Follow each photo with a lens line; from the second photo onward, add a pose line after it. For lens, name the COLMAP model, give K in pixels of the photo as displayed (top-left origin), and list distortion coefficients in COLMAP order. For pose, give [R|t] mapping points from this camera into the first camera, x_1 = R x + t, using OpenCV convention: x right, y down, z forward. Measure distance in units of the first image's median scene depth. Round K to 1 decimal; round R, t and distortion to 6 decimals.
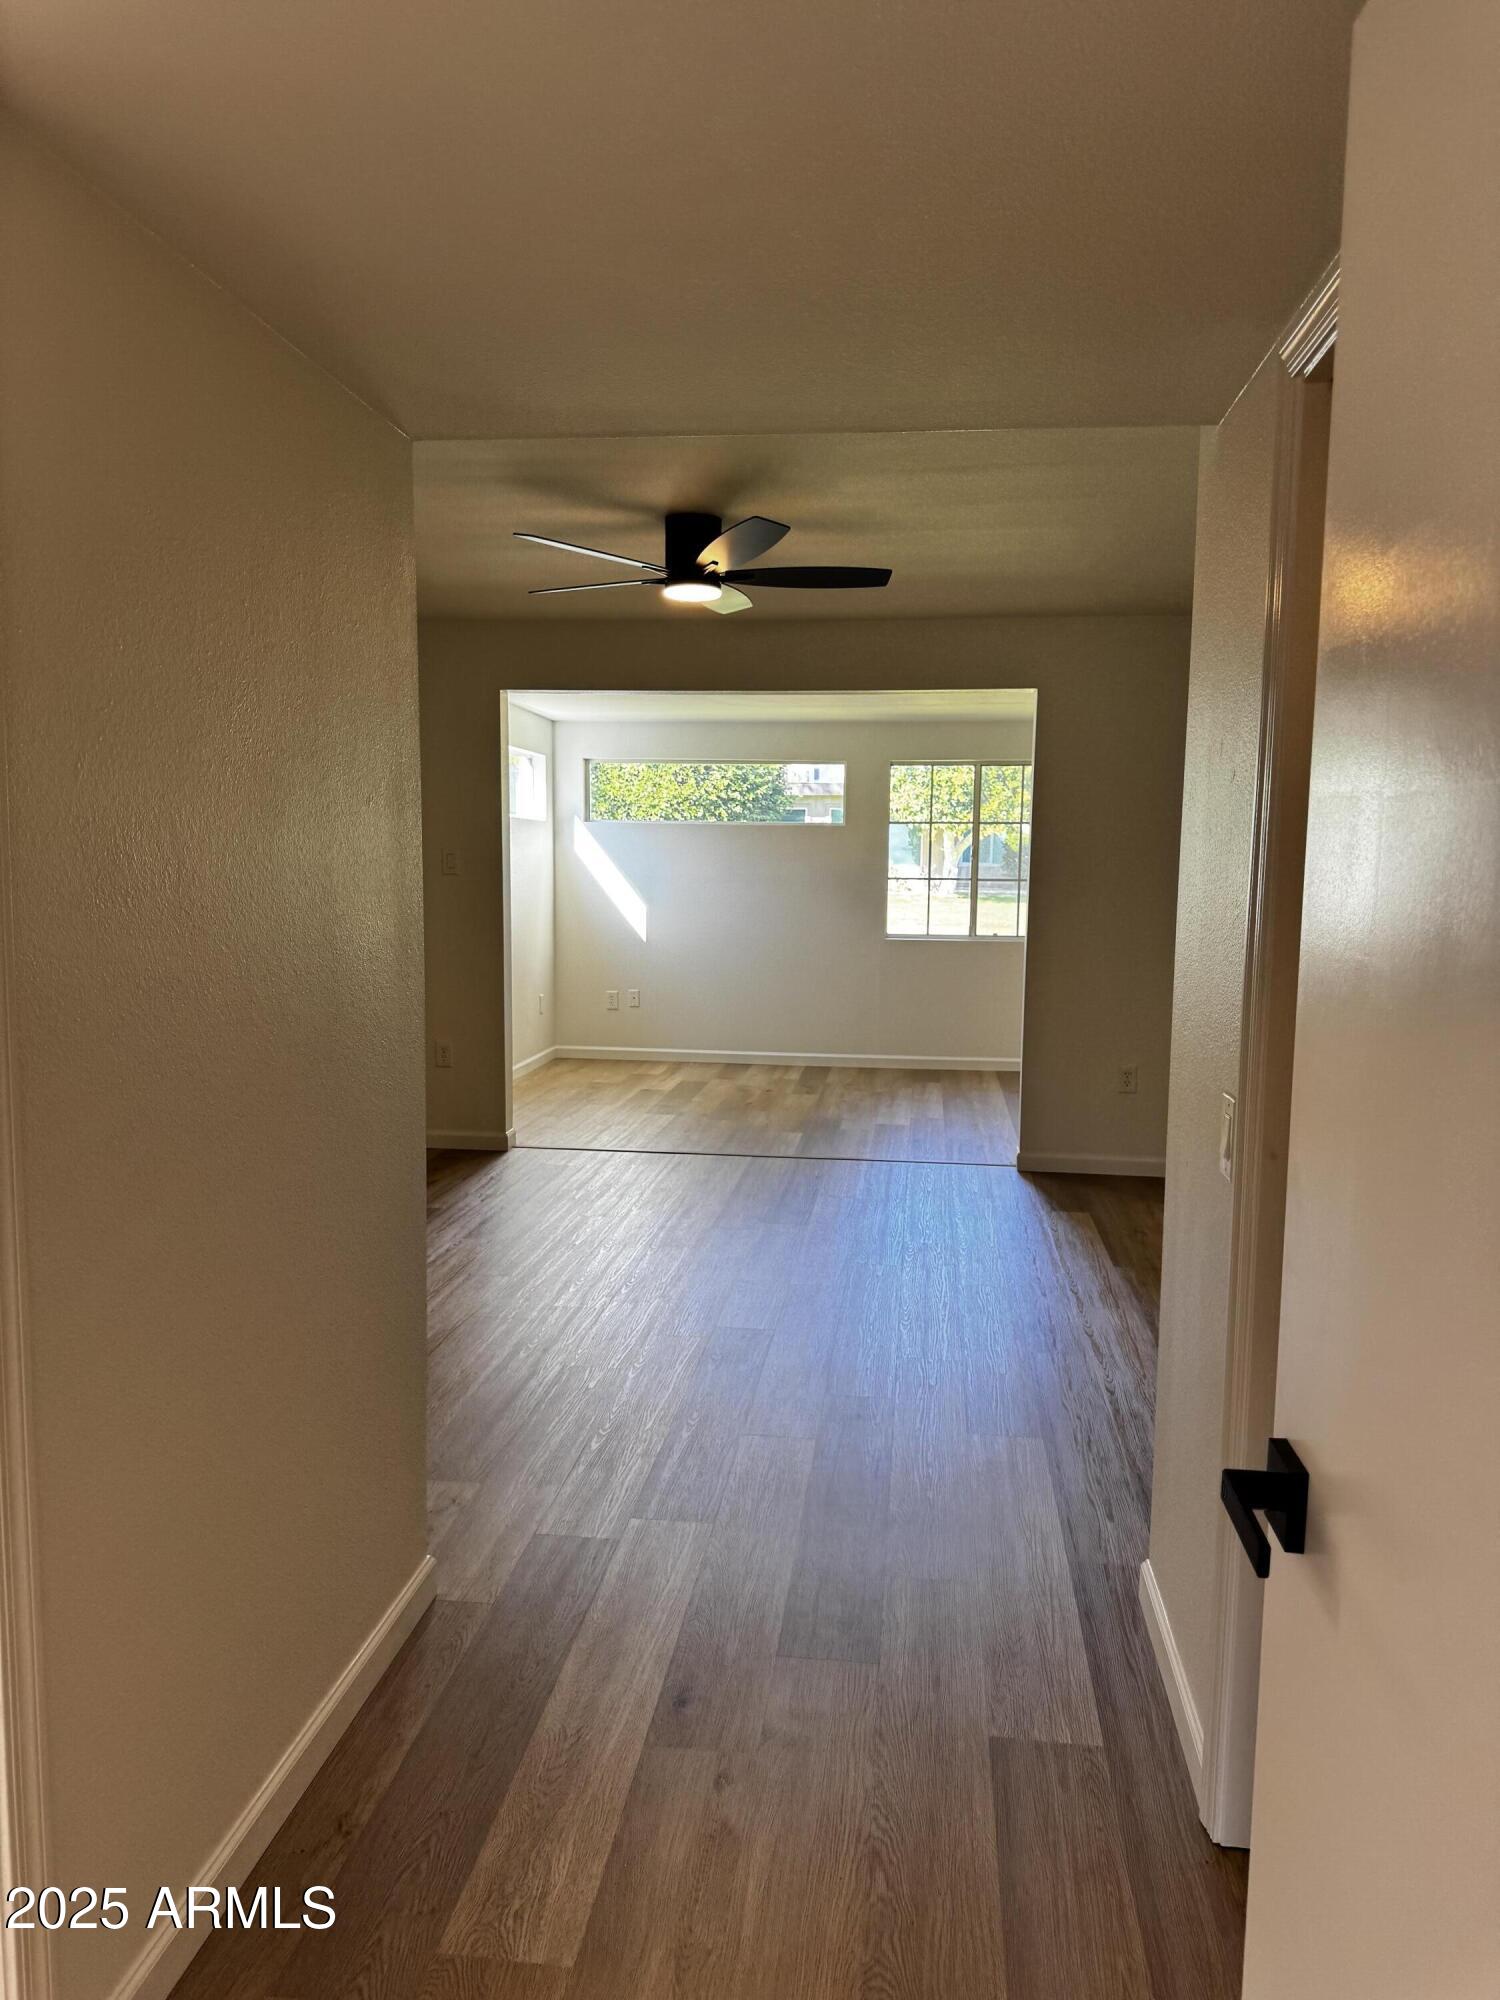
lens RADIAL K [[1406.0, 0, 753.9], [0, 1406.0, 1011.5], [0, 0, 1]] dist [0.011257, -0.005706]
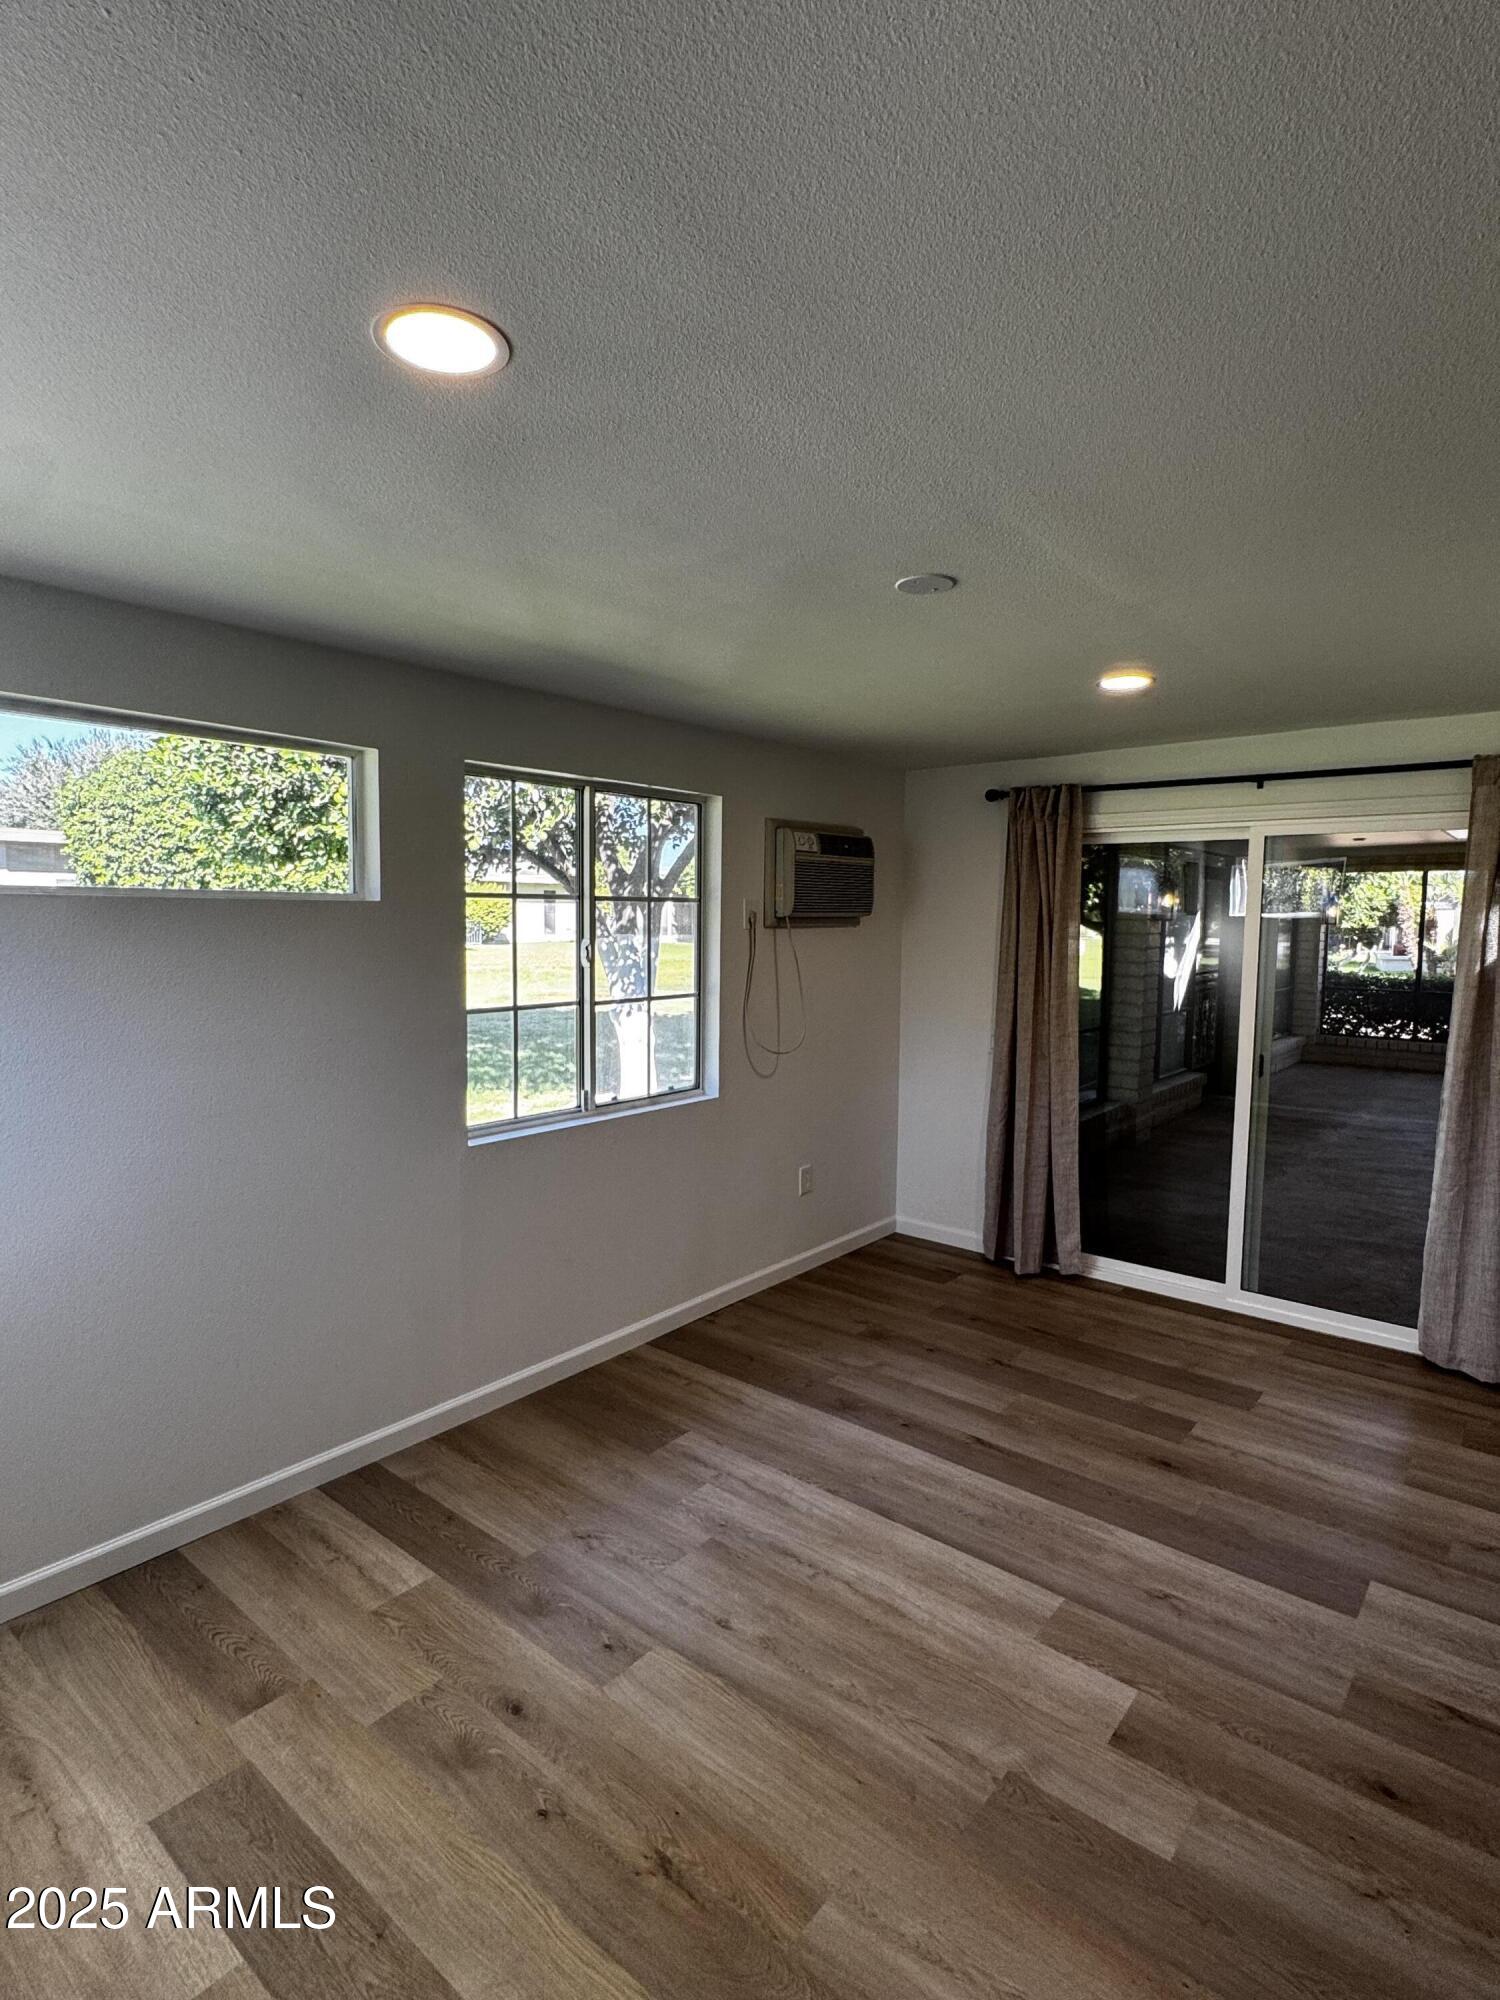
lens RADIAL K [[1043.4, 0, 746.5], [0, 1043.4, 995.3], [0, 0, 1]] dist [-0.002591, 0.000709]
pose [[0.537533, -0.072394, 0.840130, -0.233621], [0.086015, 0.995818, 0.030775, -0.173015], [-0.838845, 0.055721, 0.541512, 1.227399]]
